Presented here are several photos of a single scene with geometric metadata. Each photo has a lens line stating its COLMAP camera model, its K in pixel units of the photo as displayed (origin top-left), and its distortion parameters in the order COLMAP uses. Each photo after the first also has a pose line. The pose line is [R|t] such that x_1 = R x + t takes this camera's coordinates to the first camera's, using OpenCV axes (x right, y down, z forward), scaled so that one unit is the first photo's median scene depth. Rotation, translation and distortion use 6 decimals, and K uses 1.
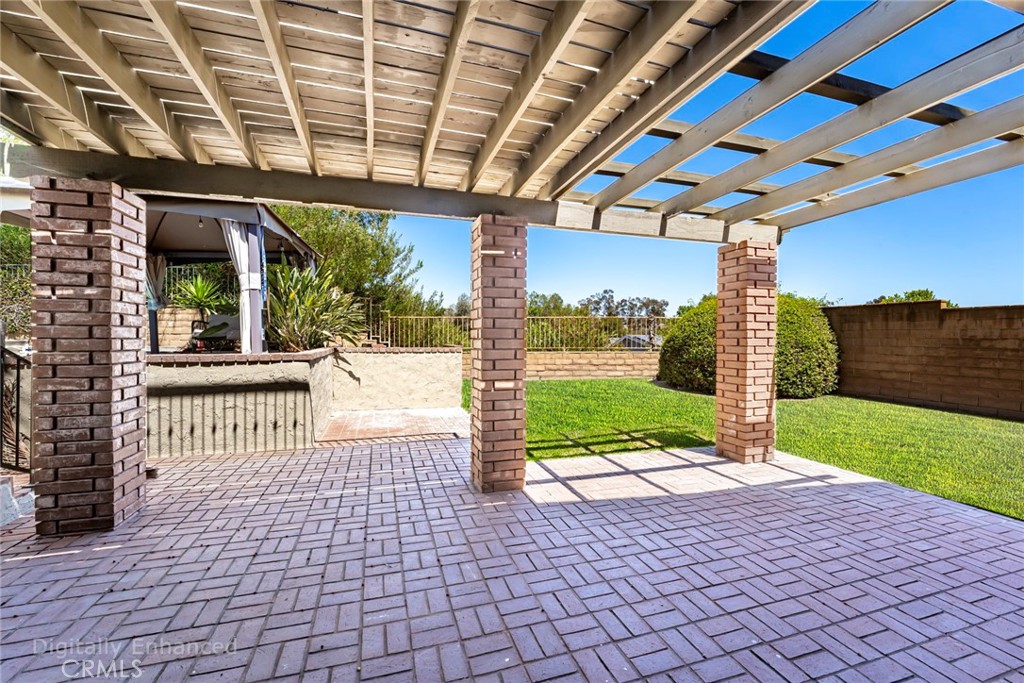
lens RADIAL K [[423.0, 0, 514.0], [0, 423.0, 338.6], [0, 0, 1]] dist [0.000618, 0.000055]
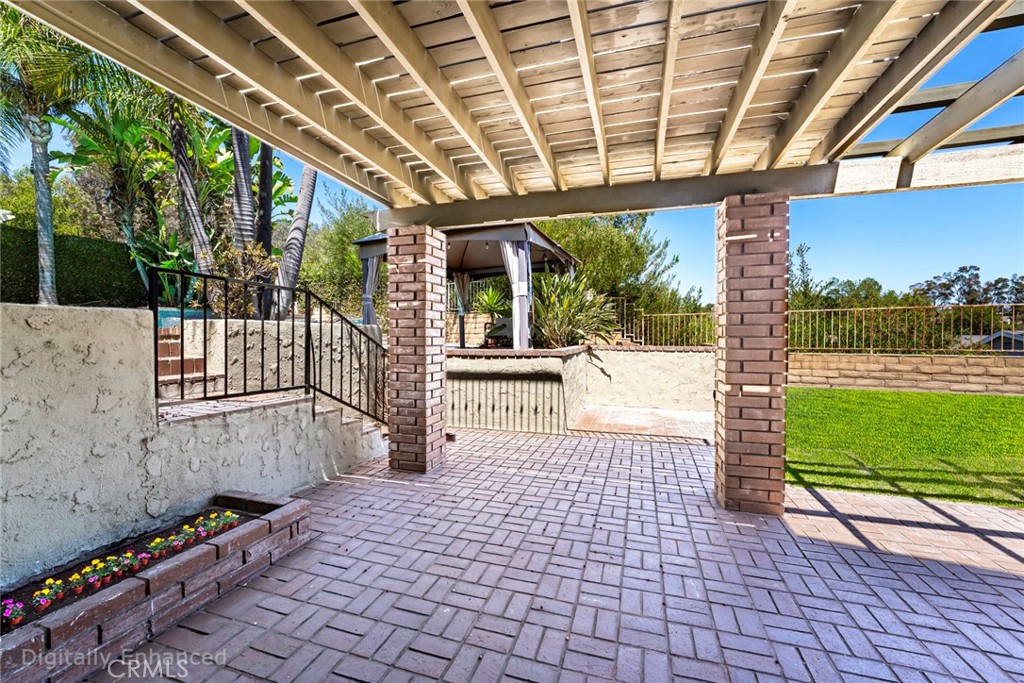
lens RADIAL K [[423.0, 0, 513.6], [0, 423.0, 337.4], [0, 0, 1]] dist [0.000618, 0.000055]
pose [[0.821795, -0.000733, -0.569782, 0.064897], [0.001049, 0.999999, 0.000227, 0.001414], [0.569782, -0.000784, 0.821796, 0.011256]]
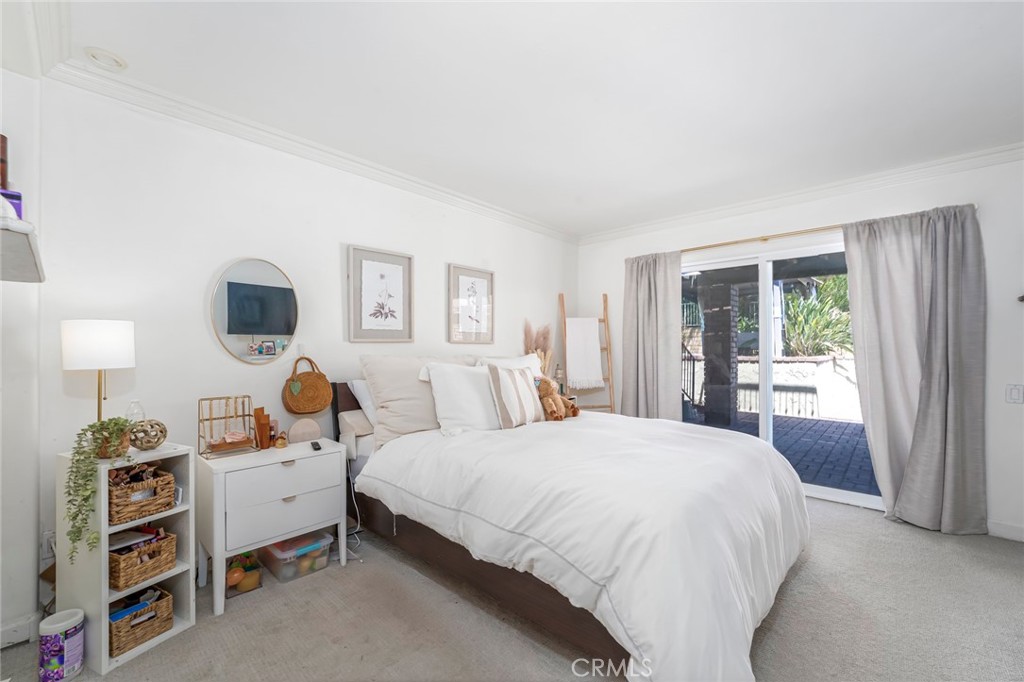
lens RADIAL K [[423.0, 0, 512.8], [0, 423.0, 346.3], [0, 0, 1]] dist [0.000618, 0.000055]
pose [[0.500671, -0.008387, -0.865597, 0.407987], [-0.002374, 0.999936, -0.011062, 0.019268], [0.865635, 0.007594, 0.500619, -0.998495]]
